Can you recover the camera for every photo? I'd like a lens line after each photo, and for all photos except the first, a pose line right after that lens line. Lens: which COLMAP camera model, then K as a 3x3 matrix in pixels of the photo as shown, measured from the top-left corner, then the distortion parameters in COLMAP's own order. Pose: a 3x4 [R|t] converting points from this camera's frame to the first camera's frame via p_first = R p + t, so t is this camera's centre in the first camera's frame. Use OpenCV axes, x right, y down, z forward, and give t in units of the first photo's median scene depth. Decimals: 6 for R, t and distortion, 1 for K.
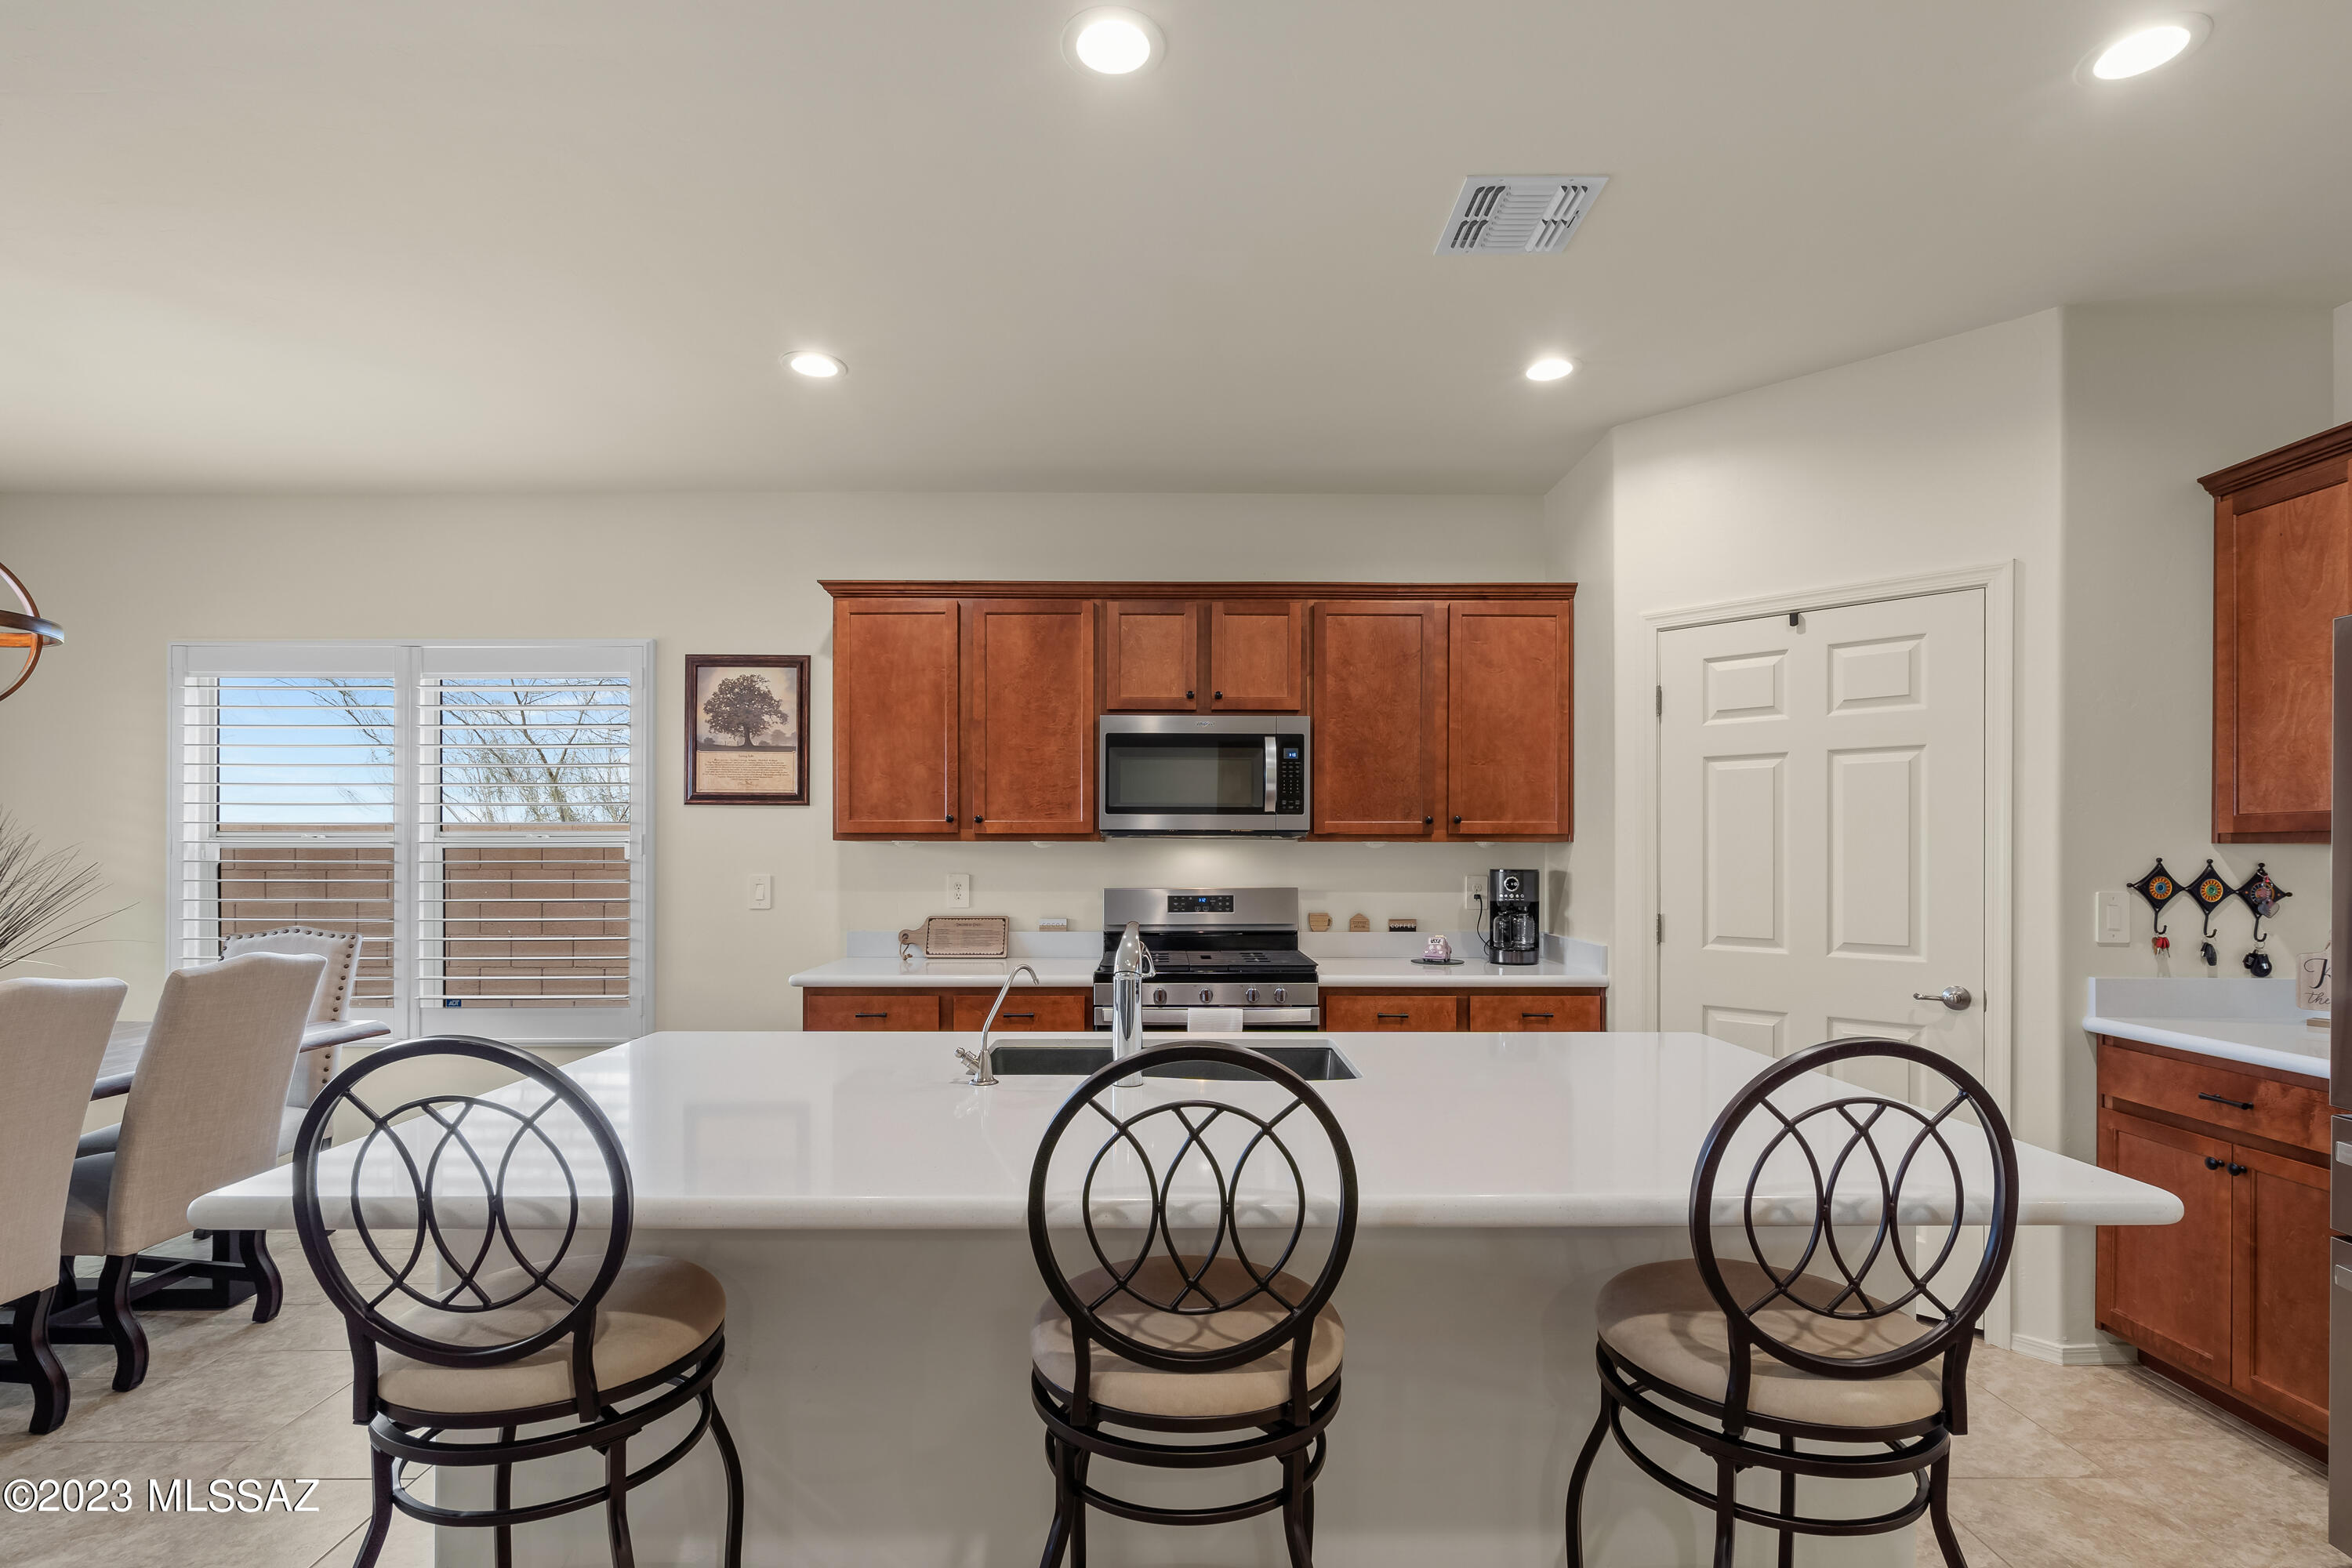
lens RADIAL K [[1101.0, 0, 1185.6], [0, 1101.0, 846.0], [0, 0, 1]] dist [-0.004534, 0.000378]
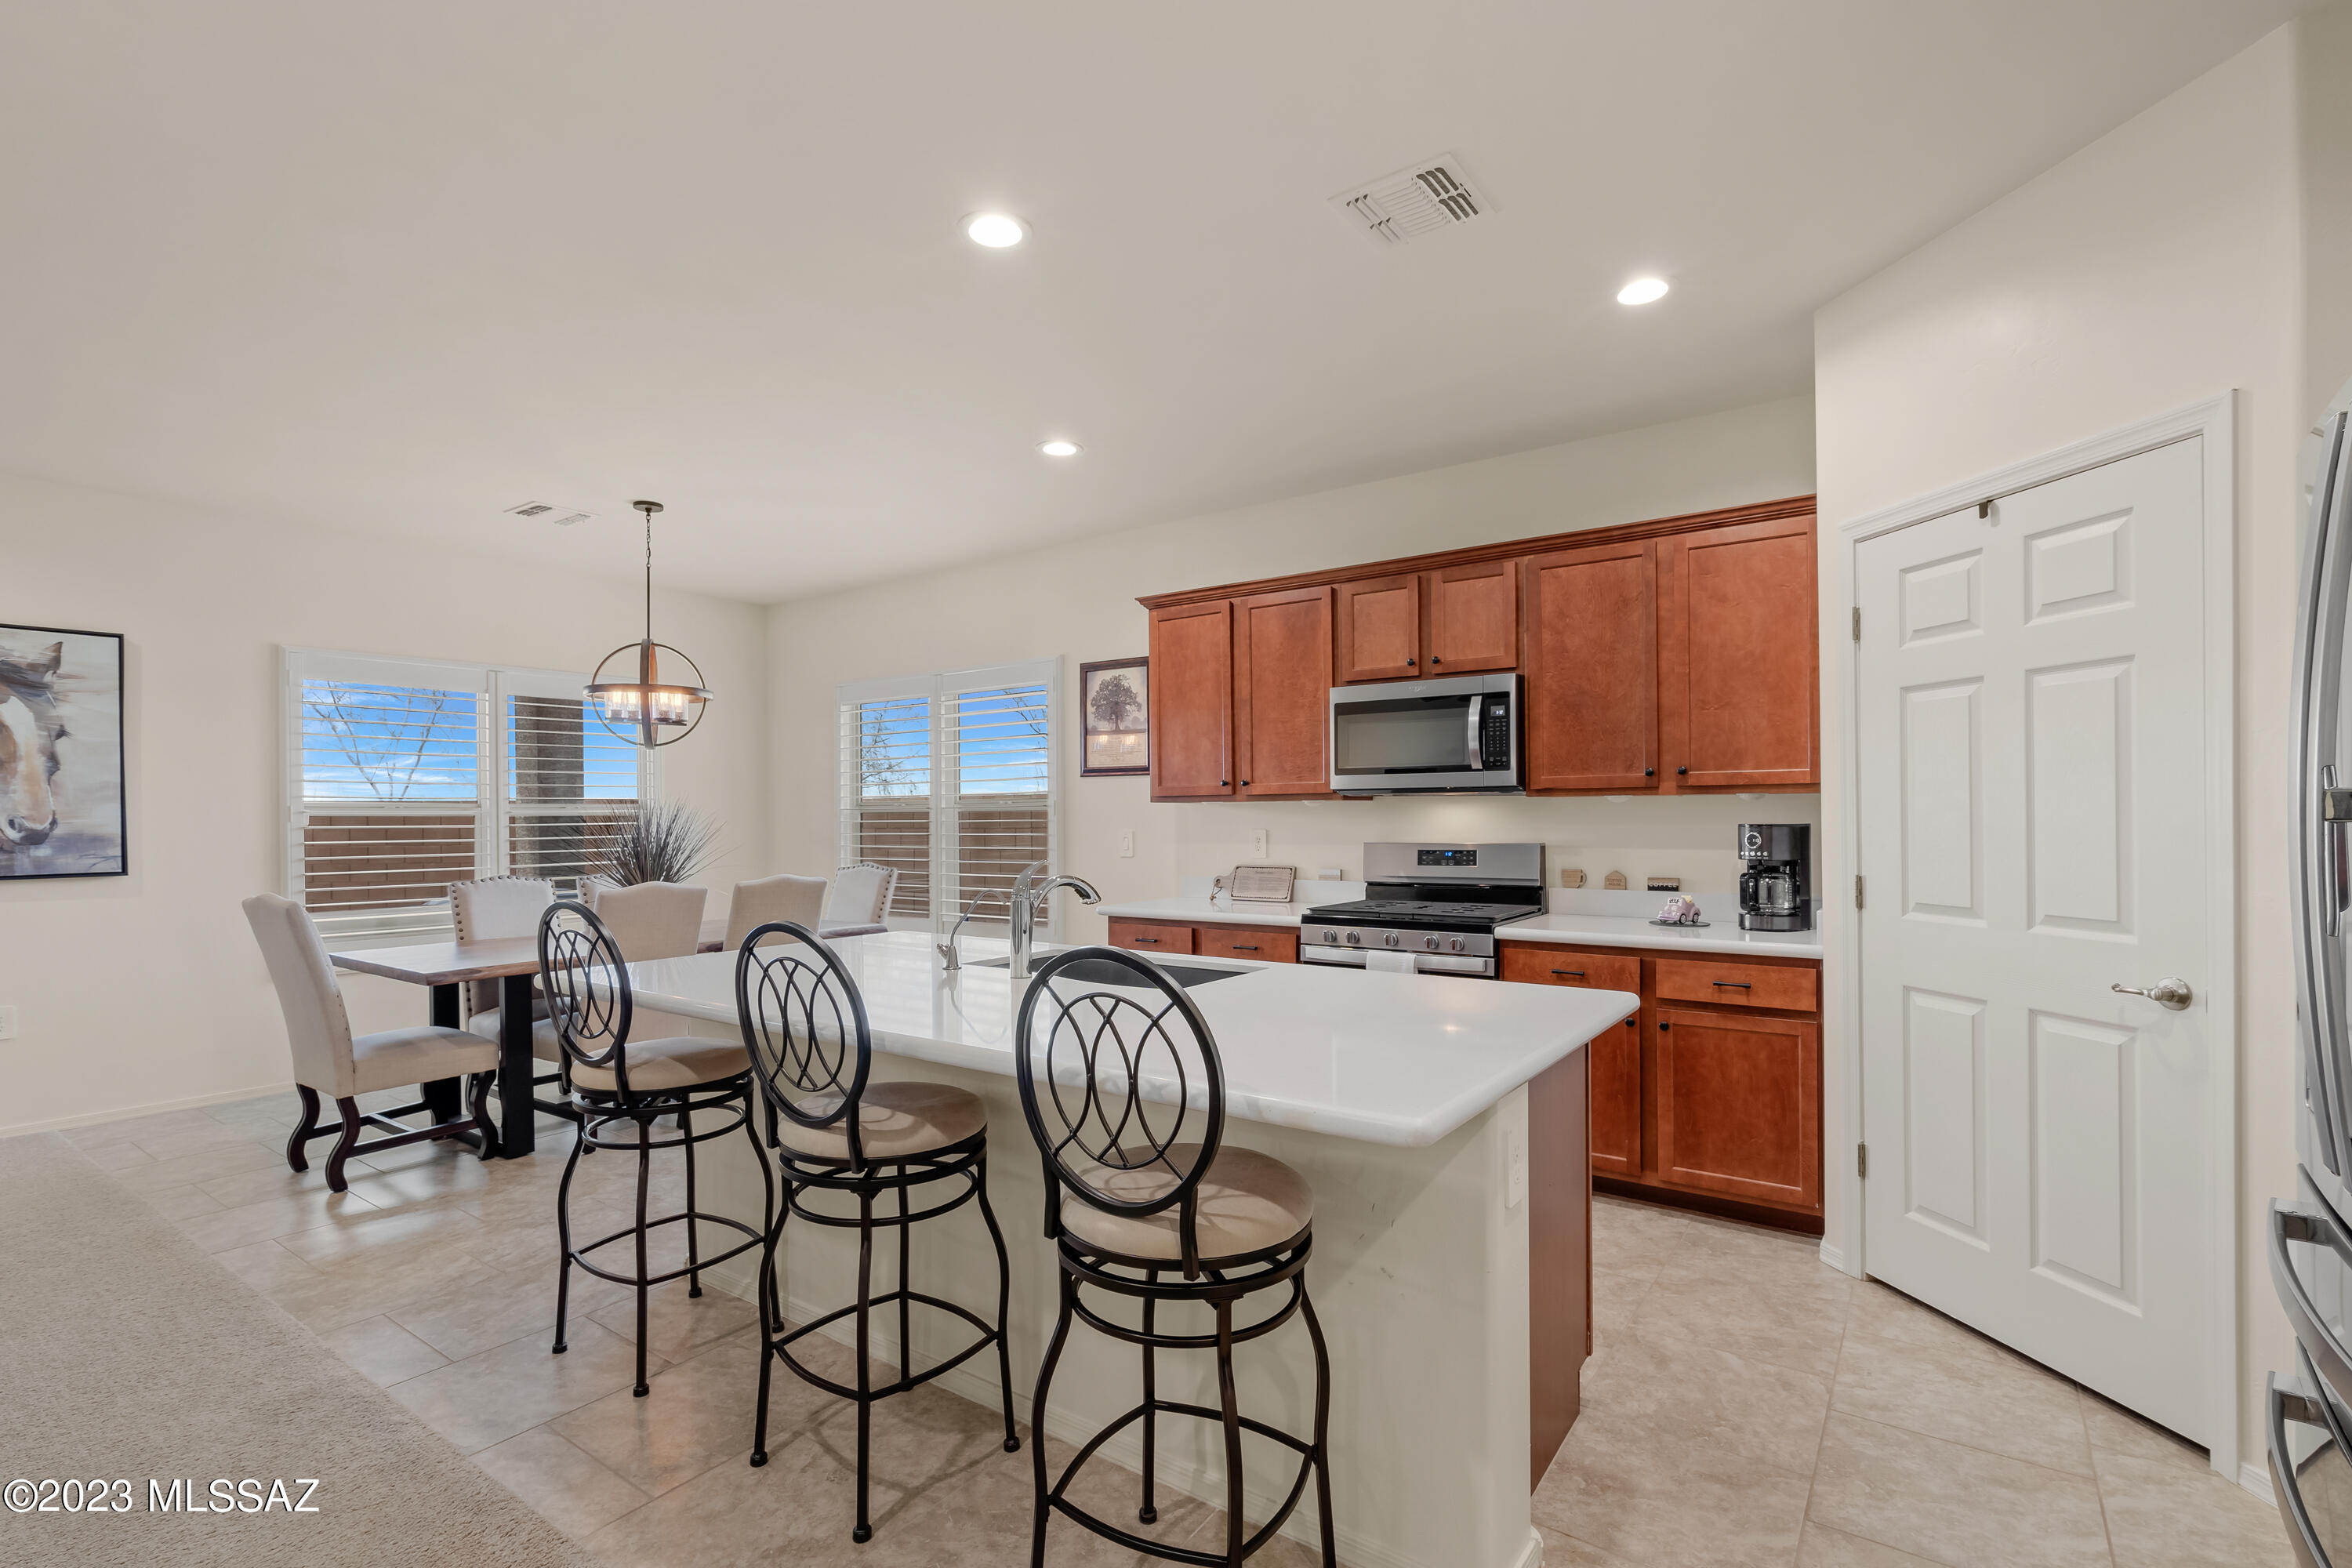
lens RADIAL K [[1089.4, 0, 1172.9], [0, 1089.4, 814.6], [0, 0, 1]] dist [-0.001793, 0.000768]
pose [[0.806358, -0.007427, -0.591381, 0.440600], [0.012085, 0.999919, 0.003920, 0.004505], [0.591304, -0.010307, 0.806383, 0.004252]]
